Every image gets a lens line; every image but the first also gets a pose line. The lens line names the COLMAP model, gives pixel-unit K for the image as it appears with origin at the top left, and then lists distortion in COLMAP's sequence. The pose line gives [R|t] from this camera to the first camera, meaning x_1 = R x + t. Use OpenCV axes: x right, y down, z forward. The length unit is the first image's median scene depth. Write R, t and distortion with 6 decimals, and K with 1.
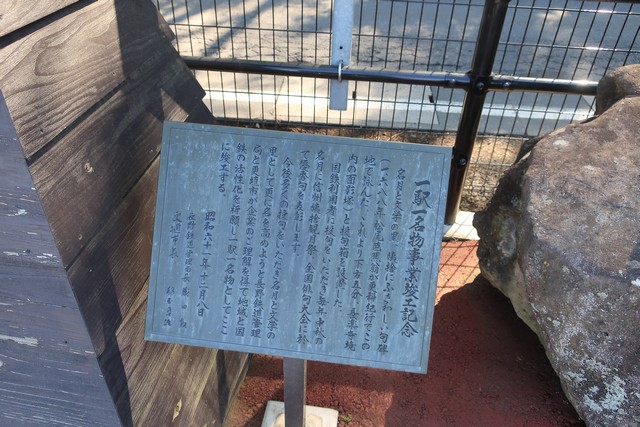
lens RADIAL K [[497.0, 0, 320.0], [0, 497.0, 213.5], [0, 0, 1]] dist [-0.005207, 0.001377]
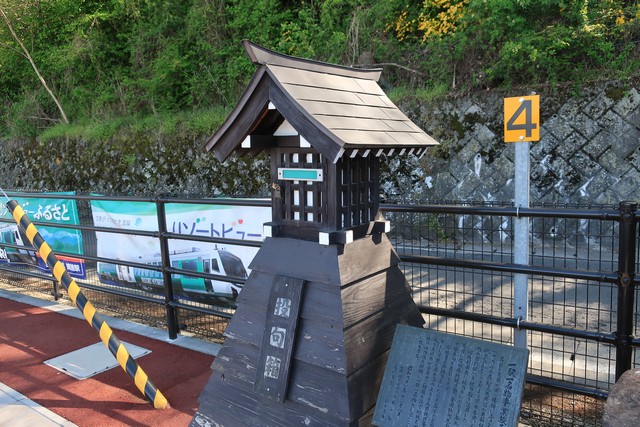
lens RADIAL K [[497.0, 0, 320.0], [0, 497.0, 213.5], [0, 0, 1]] dist [-0.005207, 0.001377]
pose [[0.874199, -0.006043, -0.485529, 0.496831], [-0.236787, 0.867665, -0.437137, 0.465155], [0.423919, 0.497112, 0.757081, -1.156038]]
